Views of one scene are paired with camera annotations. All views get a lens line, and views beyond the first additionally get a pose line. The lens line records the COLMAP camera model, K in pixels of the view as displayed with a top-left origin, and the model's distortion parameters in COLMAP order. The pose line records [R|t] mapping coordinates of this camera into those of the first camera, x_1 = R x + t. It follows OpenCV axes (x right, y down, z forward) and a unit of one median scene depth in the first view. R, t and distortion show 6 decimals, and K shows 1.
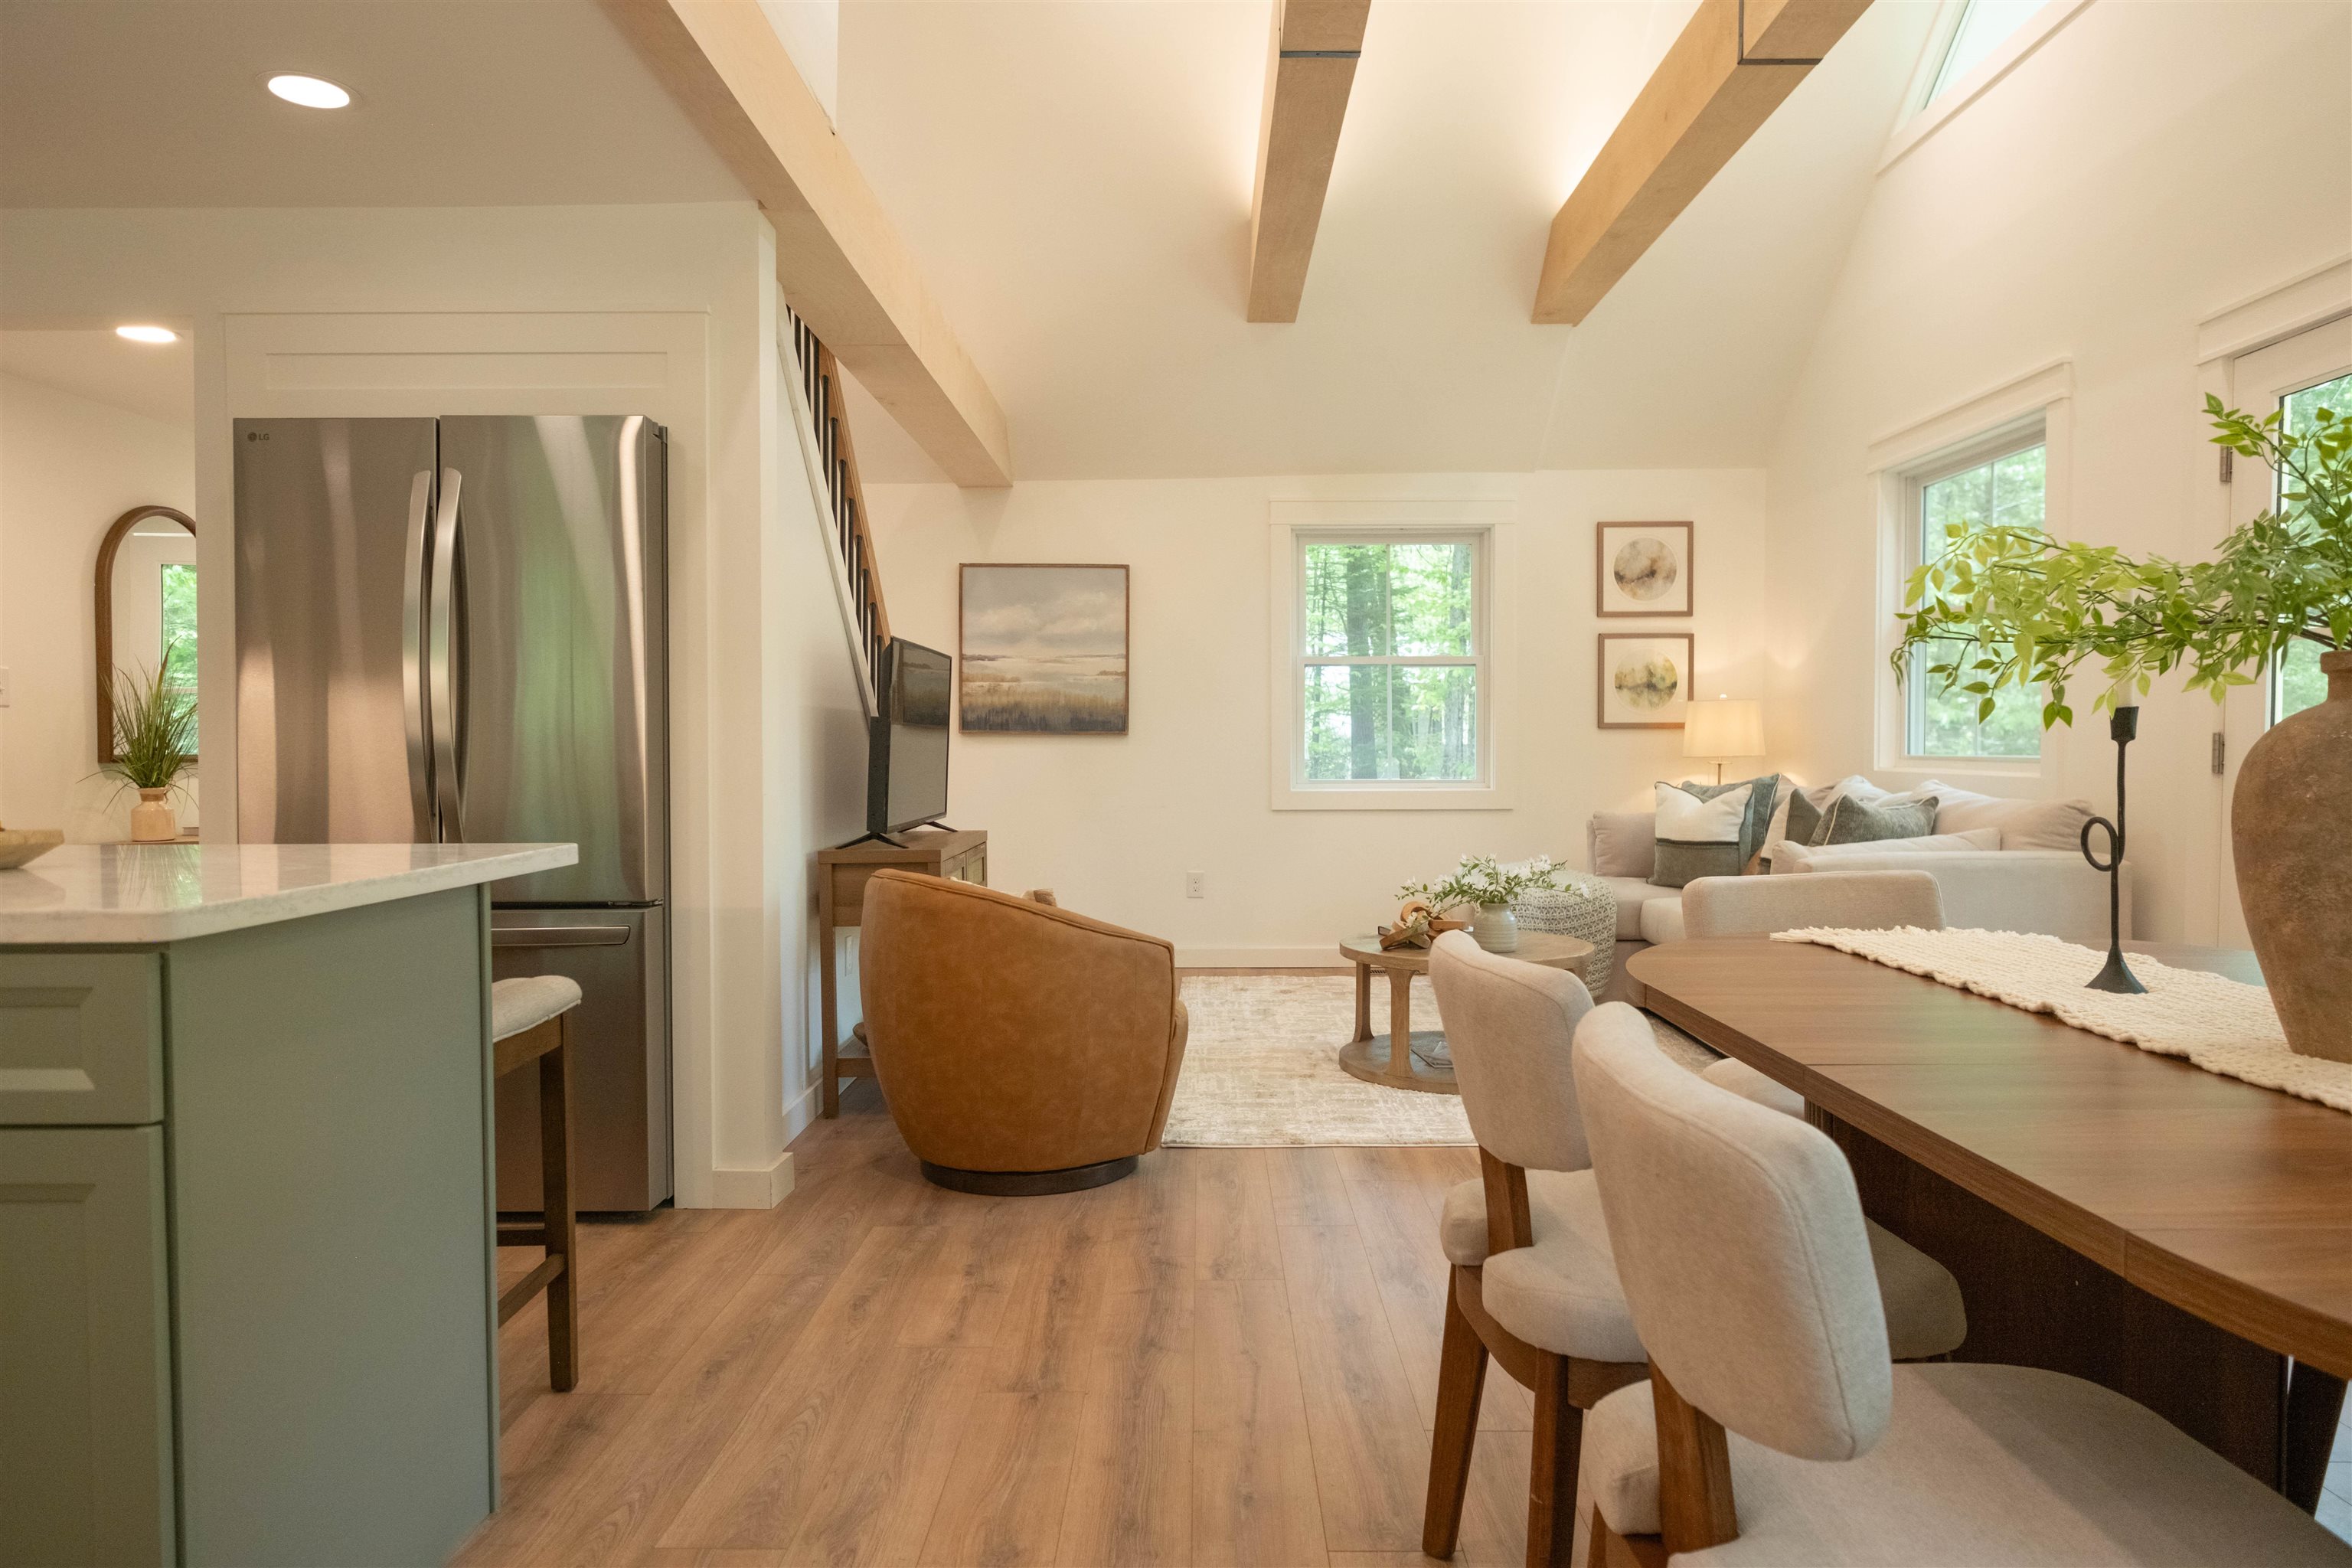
lens RADIAL K [[1424.5, 0, 1174.9], [0, 1424.5, 780.5], [0, 0, 1]] dist [-0.002840, -0.000268]
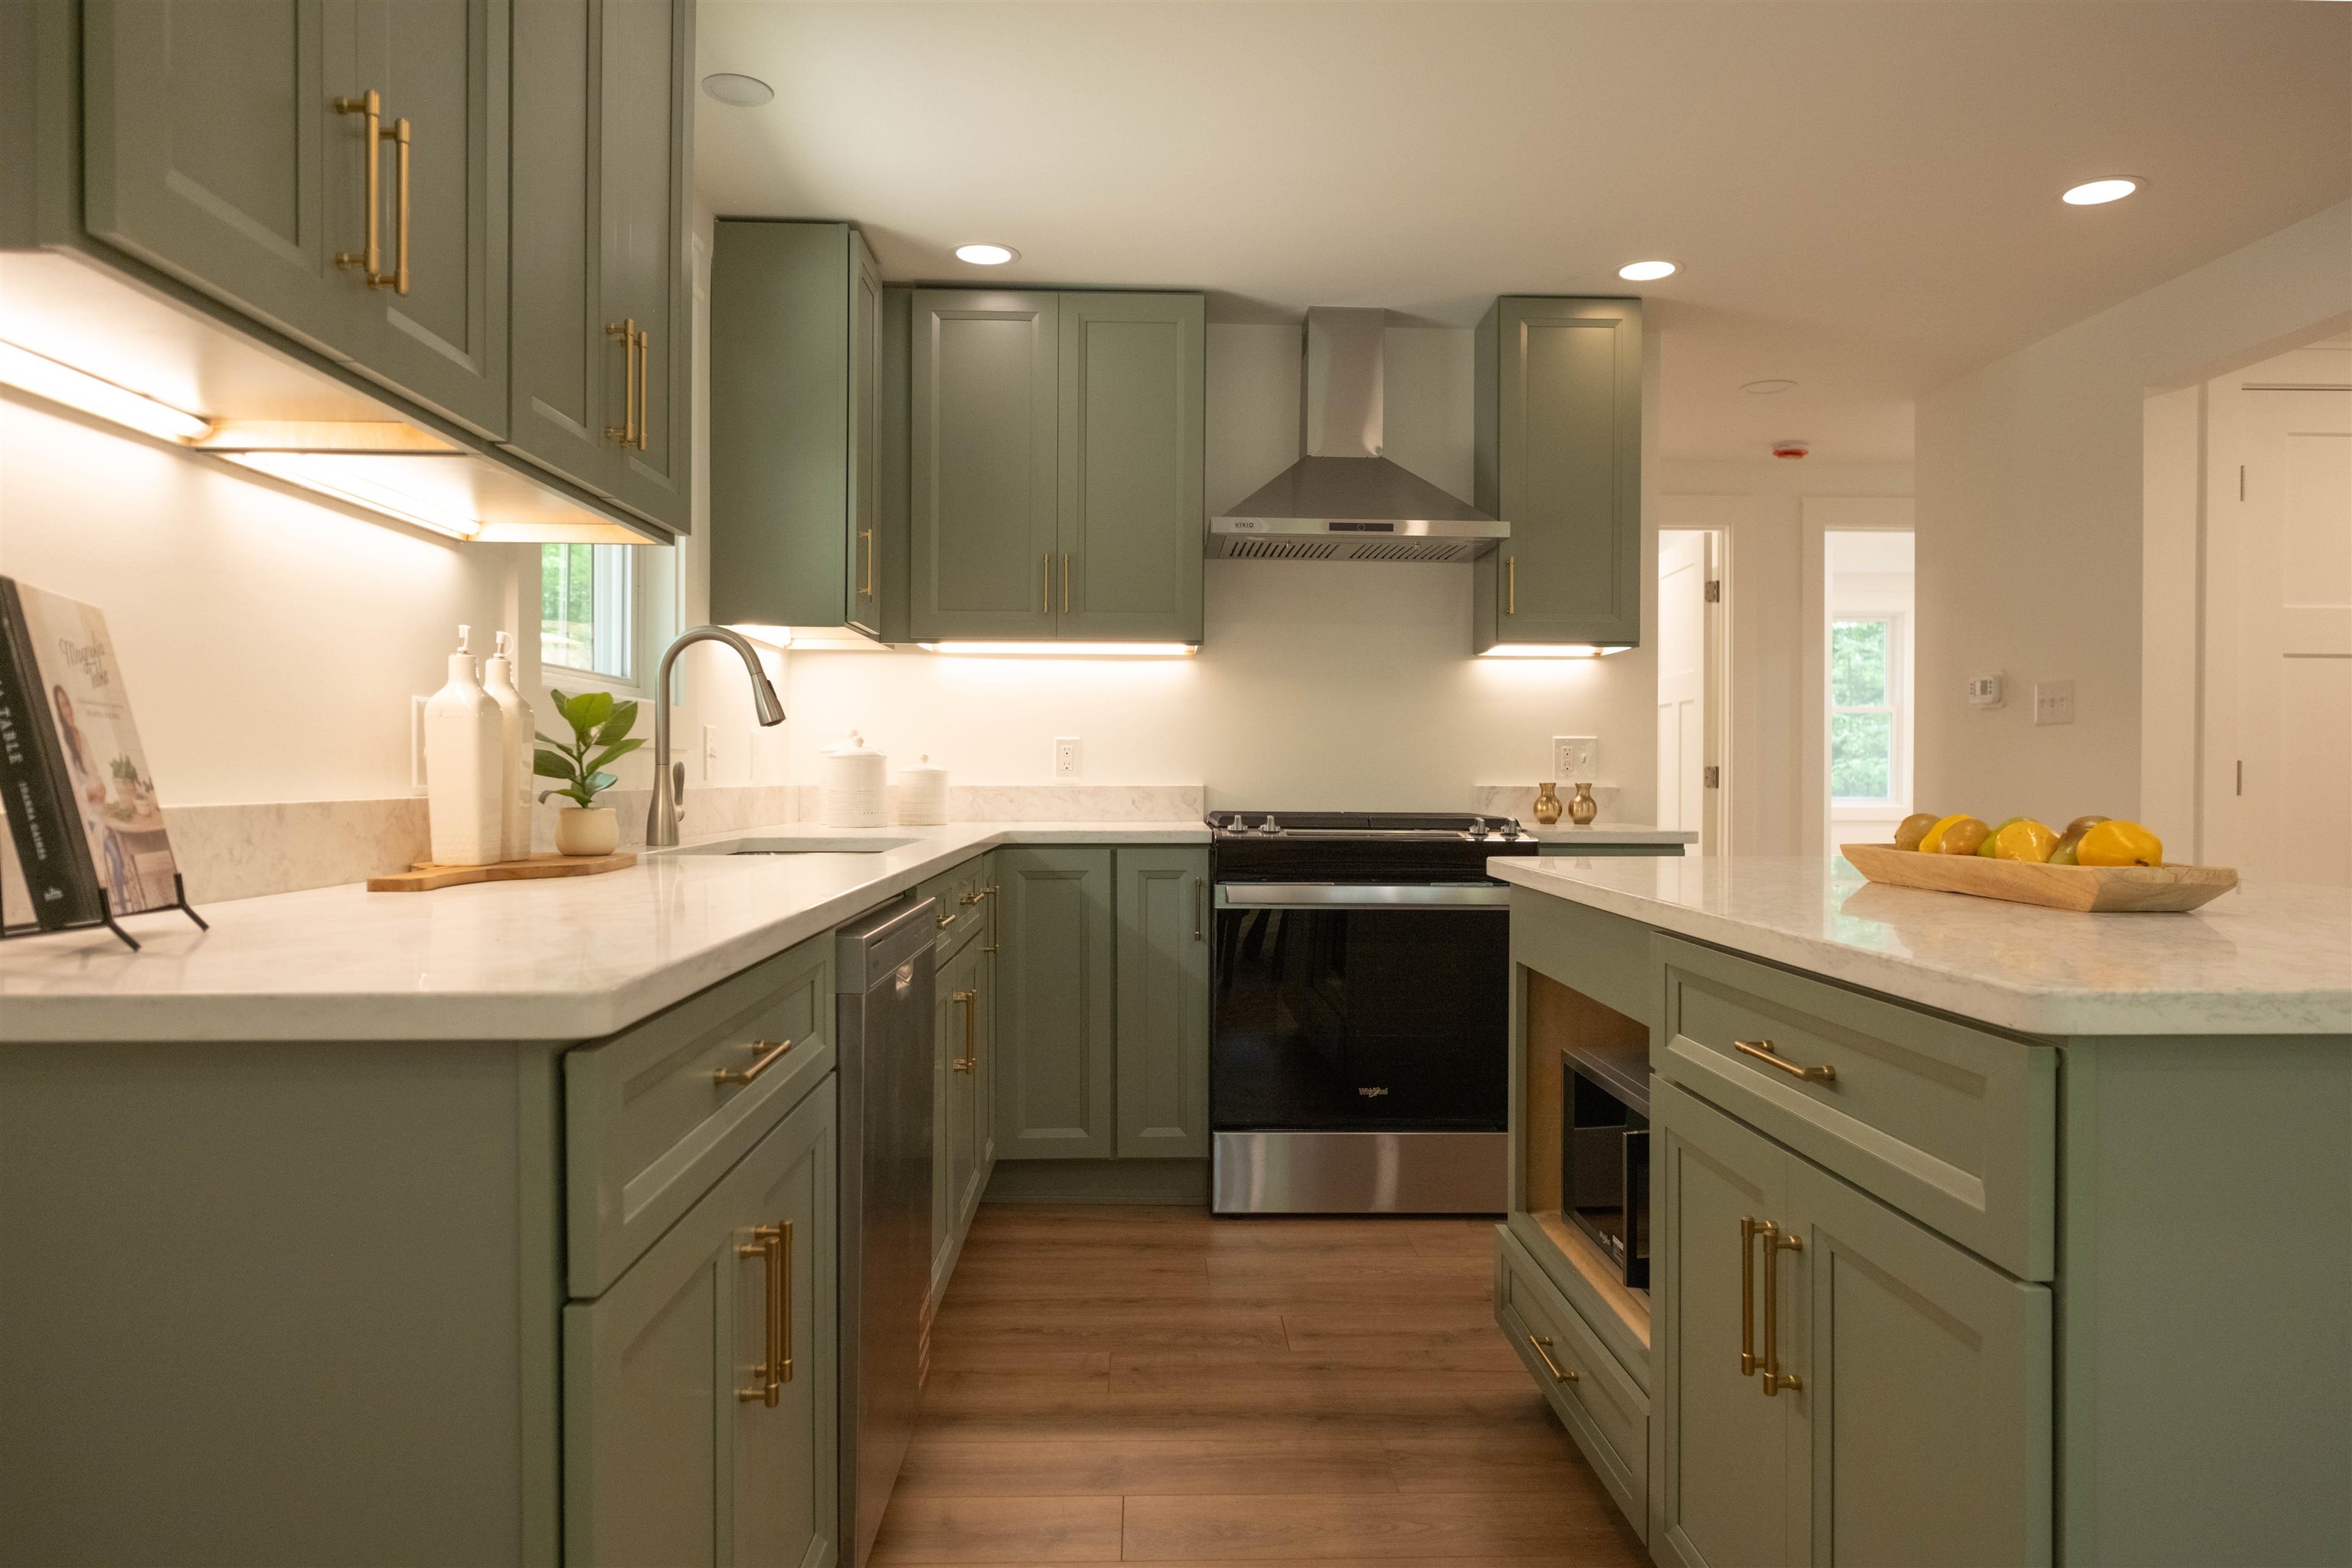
lens RADIAL K [[1536.0, 0, 1169.2], [0, 1536.0, 780.0], [0, 0, 1]] dist [-0.000619, -0.000552]
pose [[0.014400, 0.008222, -0.999863, 0.053510], [-0.021393, 0.999740, 0.007913, -0.010558], [0.999667, 0.021277, 0.014572, 0.535814]]
